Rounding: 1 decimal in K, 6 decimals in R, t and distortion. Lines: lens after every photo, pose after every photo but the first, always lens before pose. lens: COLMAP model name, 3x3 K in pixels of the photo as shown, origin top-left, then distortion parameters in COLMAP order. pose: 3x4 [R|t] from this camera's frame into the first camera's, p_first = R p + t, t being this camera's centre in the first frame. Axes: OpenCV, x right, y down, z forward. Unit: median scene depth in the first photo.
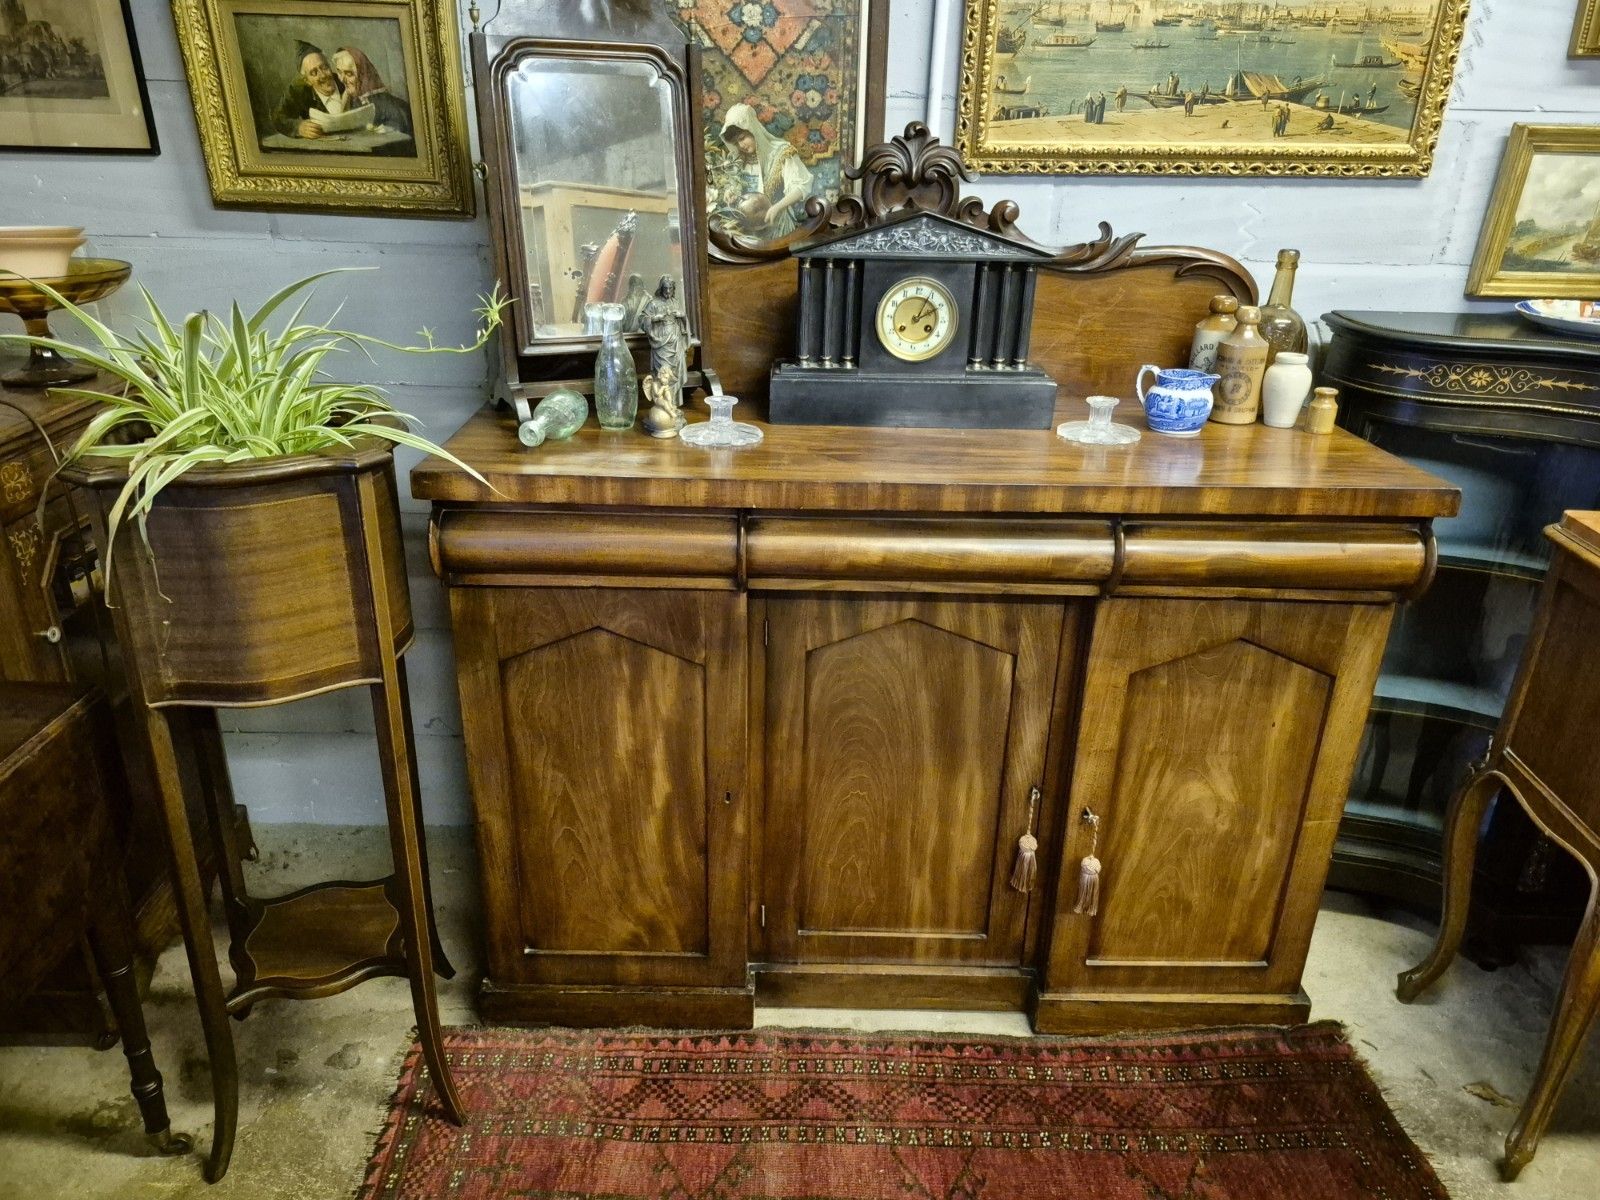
lens RADIAL K [[1102.7, 0, 789.5], [0, 1102.7, 600.2], [0, 0, 1]] dist [0.095315, -0.126103]
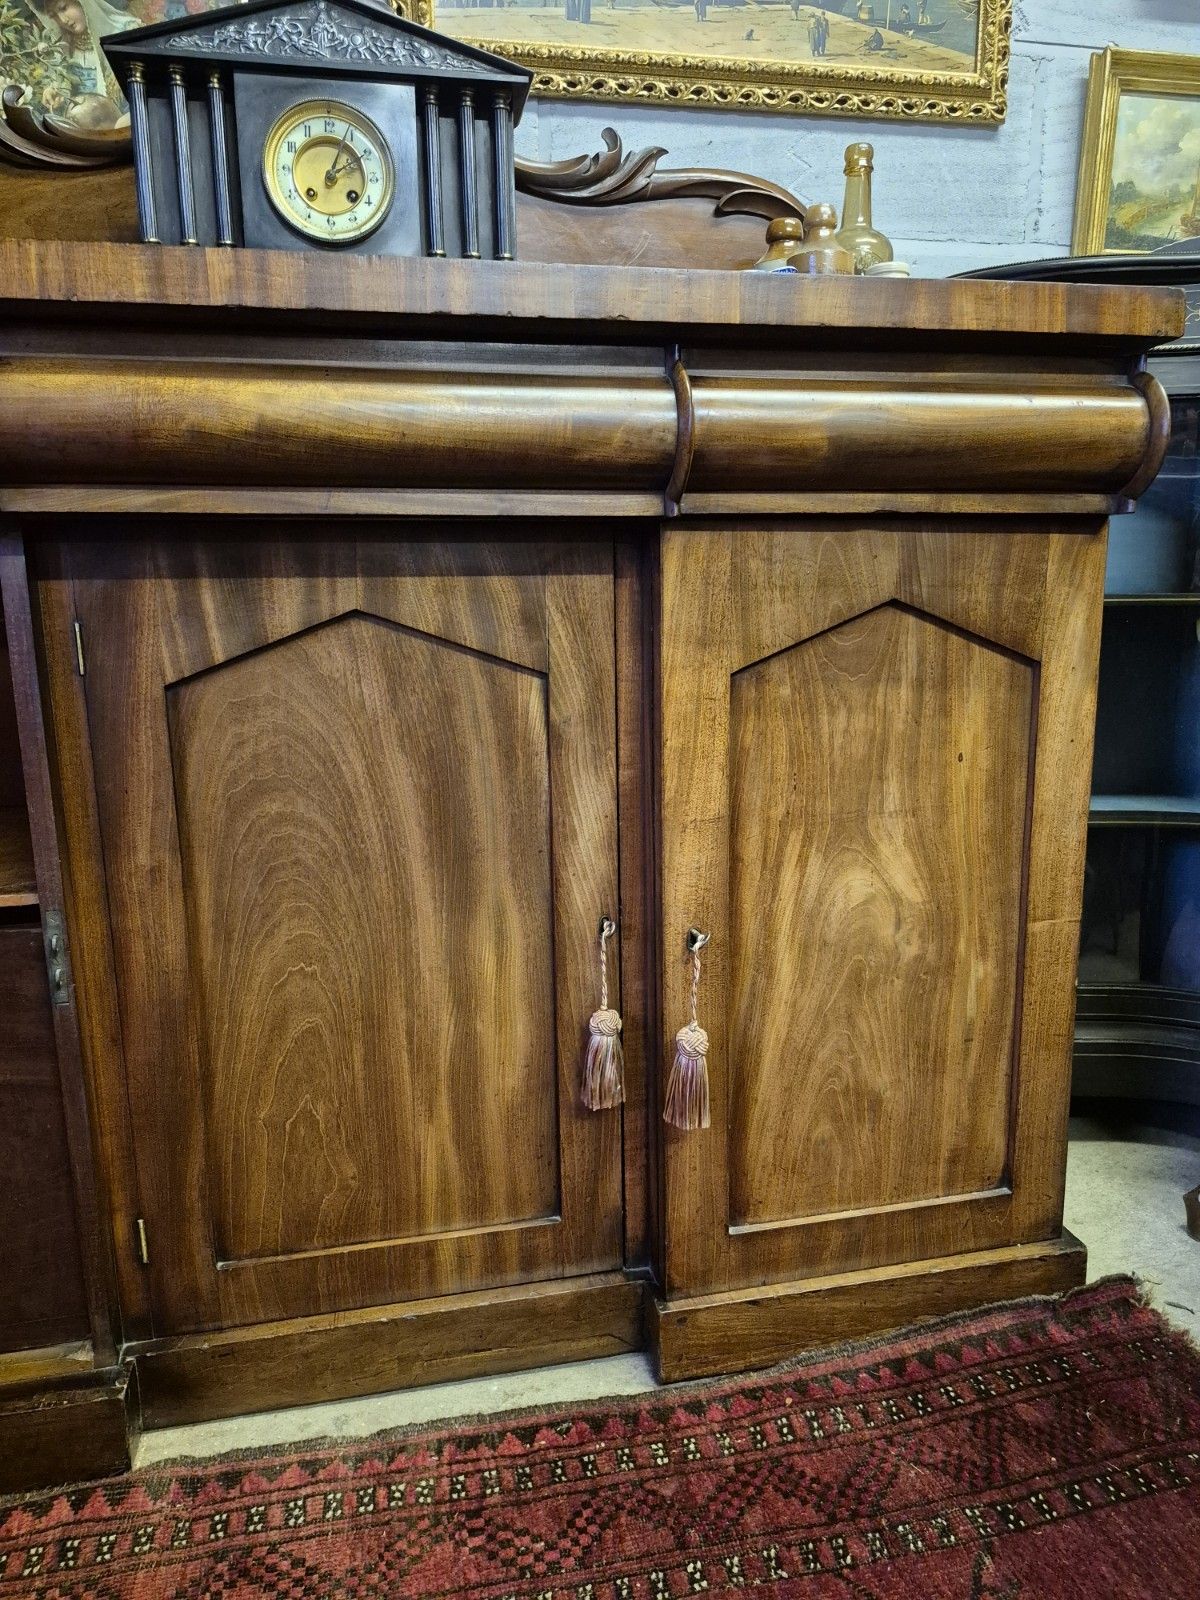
lens RADIAL K [[1115.9, 0, 597.6], [0, 1115.9, 809.6], [0, 0, 1]] dist [0.043618, -0.040154]
pose [[0.977647, -0.075334, 0.196293, 0.104638], [0.115358, 0.972728, -0.201227, 0.230099], [-0.175780, 0.219373, 0.959675, 0.420936]]
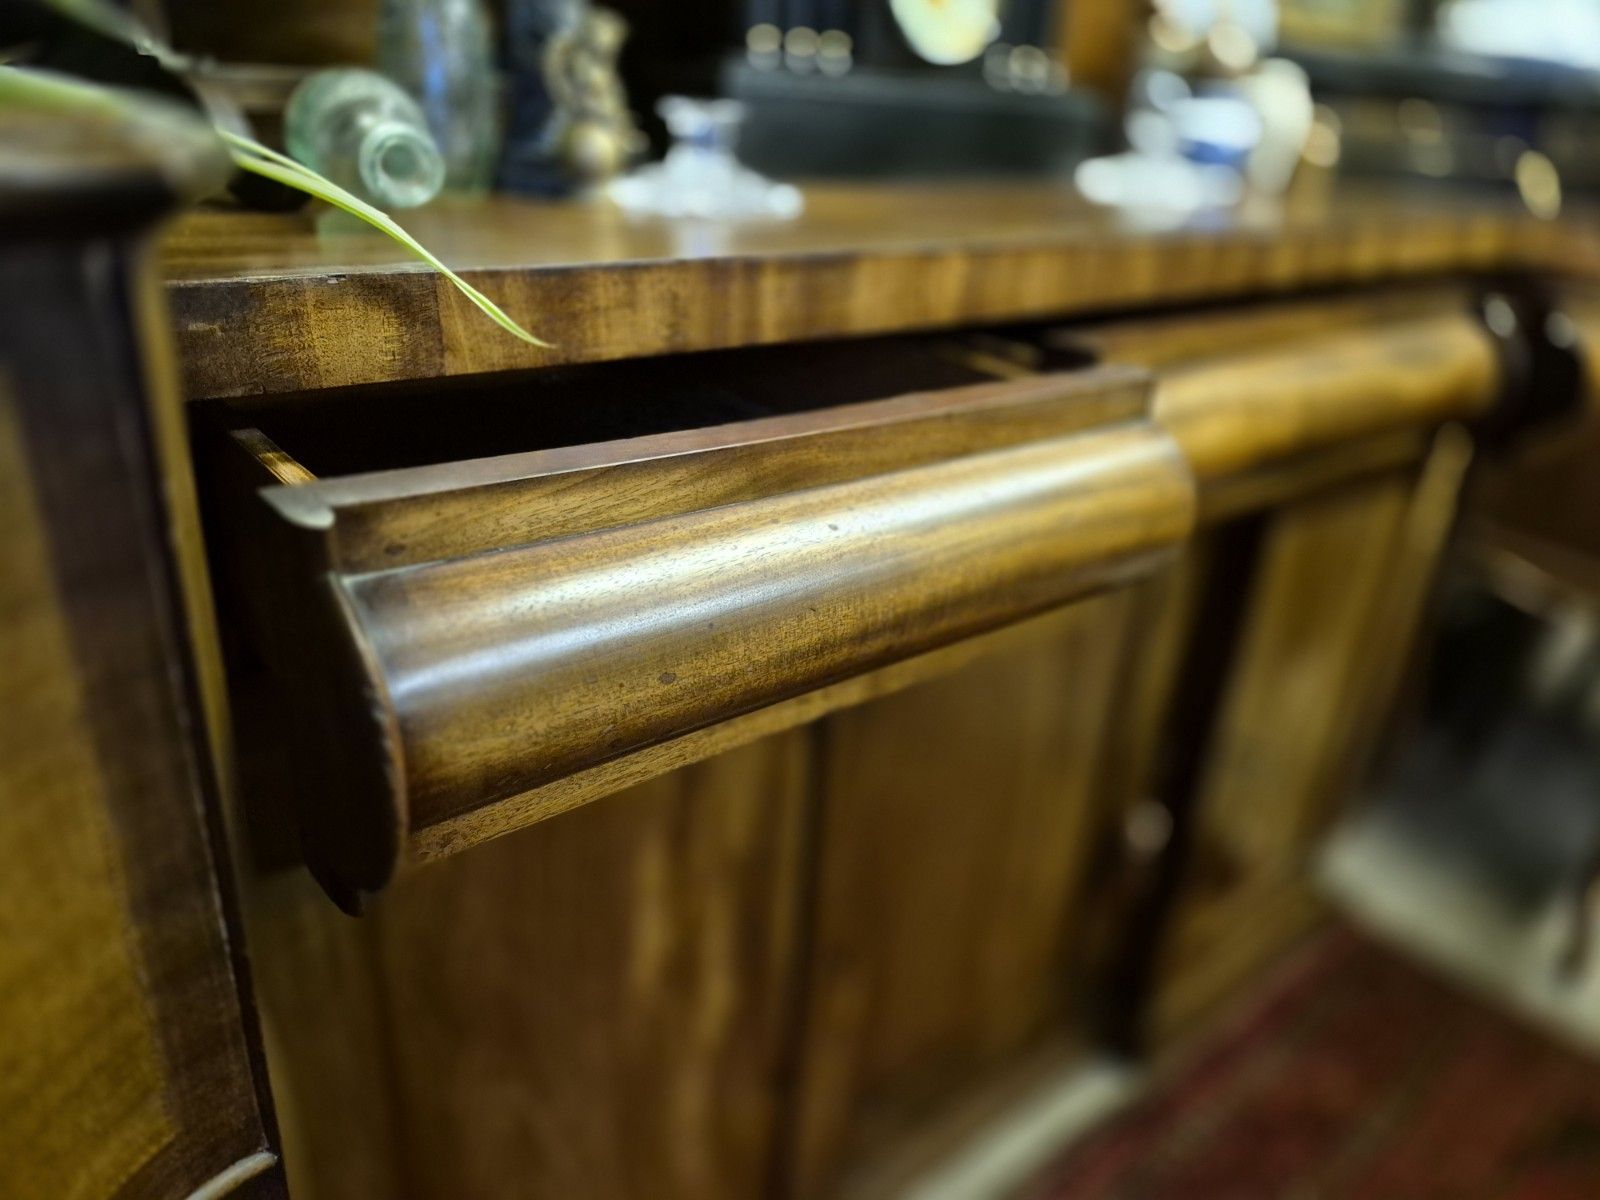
lens RADIAL K [[1102.7, 0, 789.5], [0, 1102.7, 600.2], [0, 0, 1]] dist [0.095315, -0.126103]
pose [[0.778877, -0.235770, 0.581174, -0.311839], [0.198849, 0.971675, 0.127694, -0.042921], [-0.594818, 0.016108, 0.803699, 0.592084]]
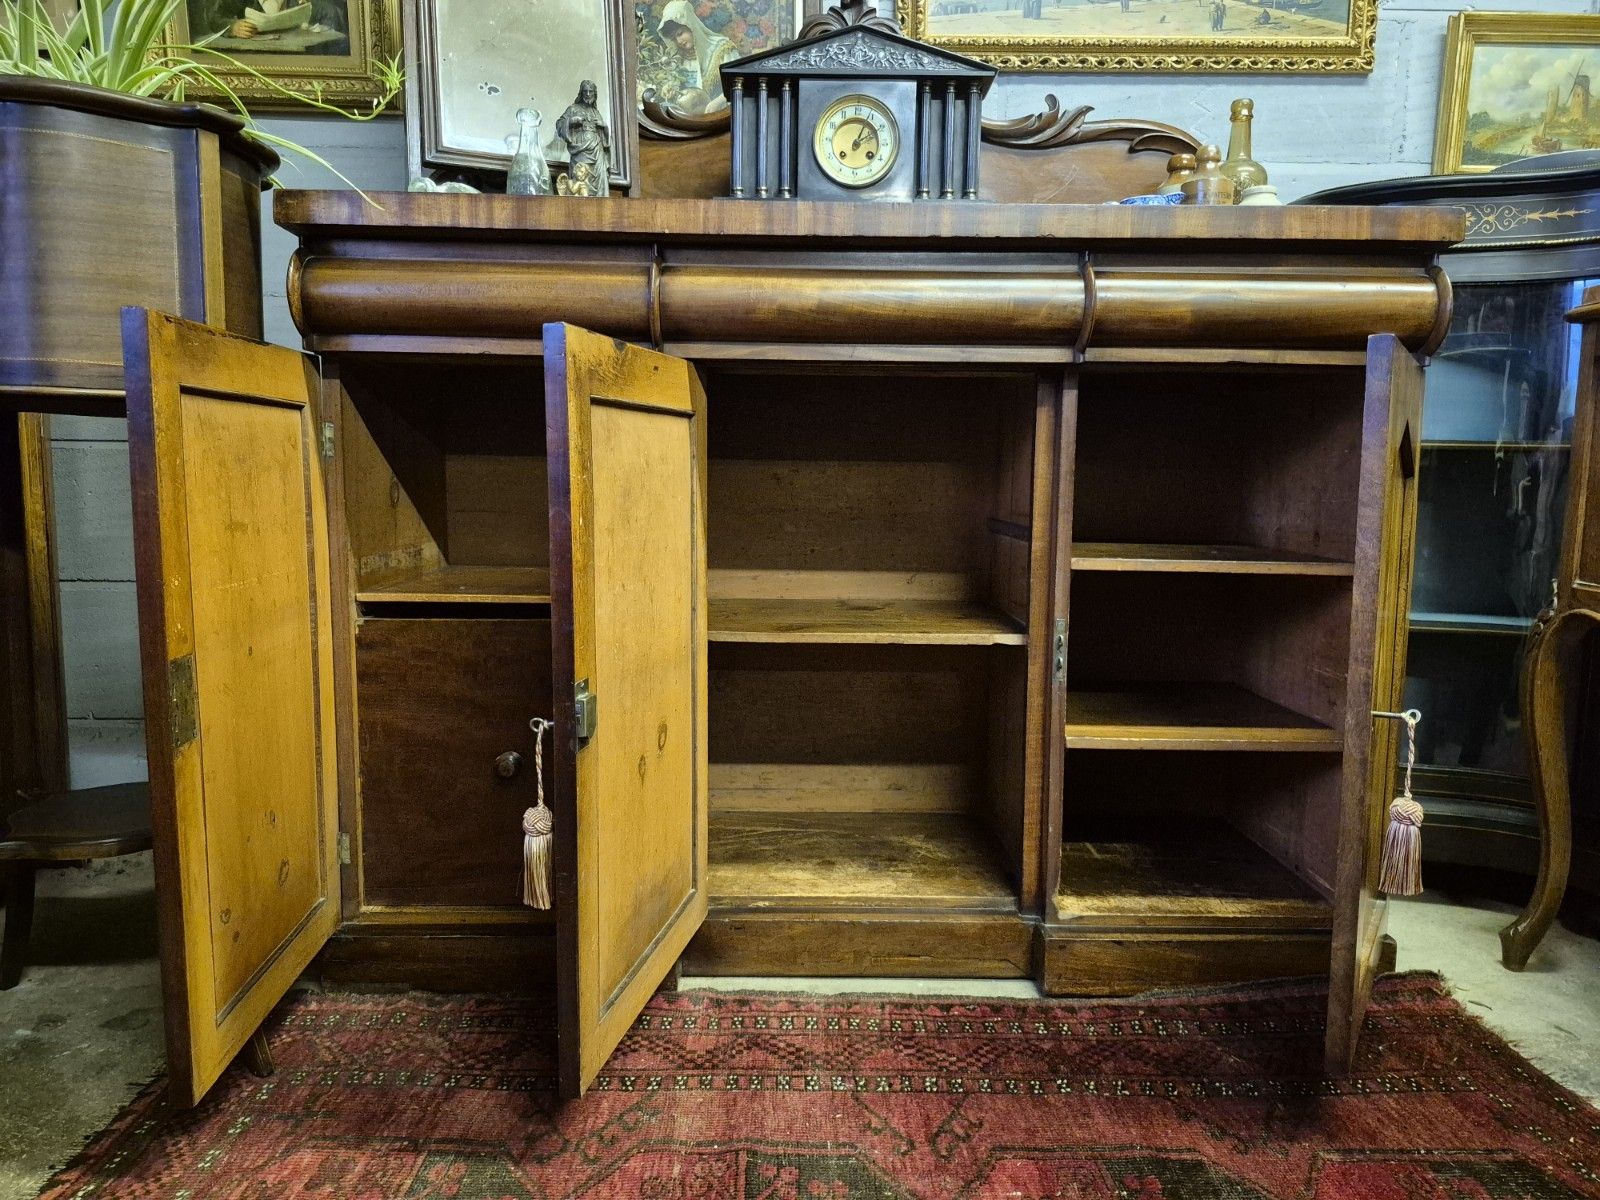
lens RADIAL K [[1112.7, 0, 796.8], [0, 1112.7, 596.6], [0, 0, 1]] dist [0.055908, -0.066645]
pose [[0.999897, -0.010929, 0.009290, 0.048441], [0.013159, 0.956672, -0.290869, 0.370297], [-0.005709, 0.290961, 0.956718, 0.197856]]
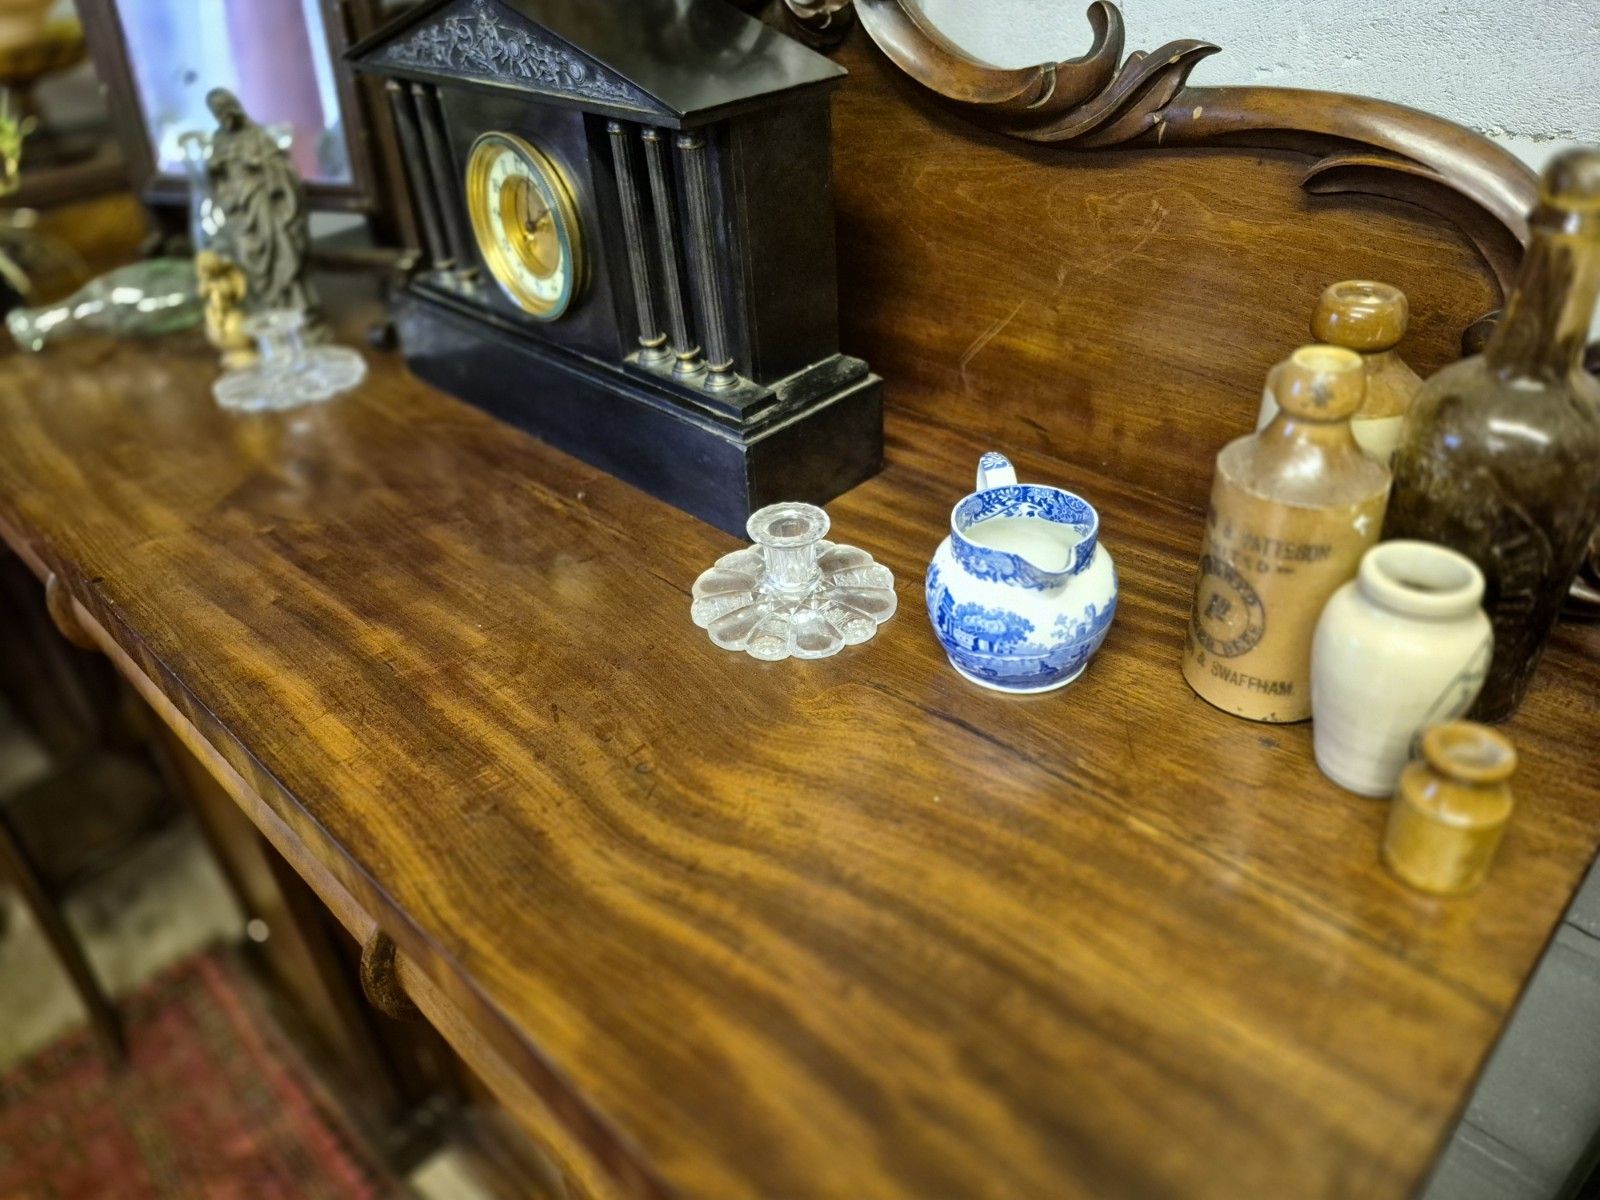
lens RADIAL K [[1112.7, 0, 796.8], [0, 1112.7, 596.6], [0, 0, 1]] dist [0.055908, -0.066645]
pose [[0.707456, 0.348173, -0.615046, 0.503309], [-0.213639, 0.934876, 0.283488, -0.253276], [0.673695, -0.069158, 0.735767, 0.691738]]
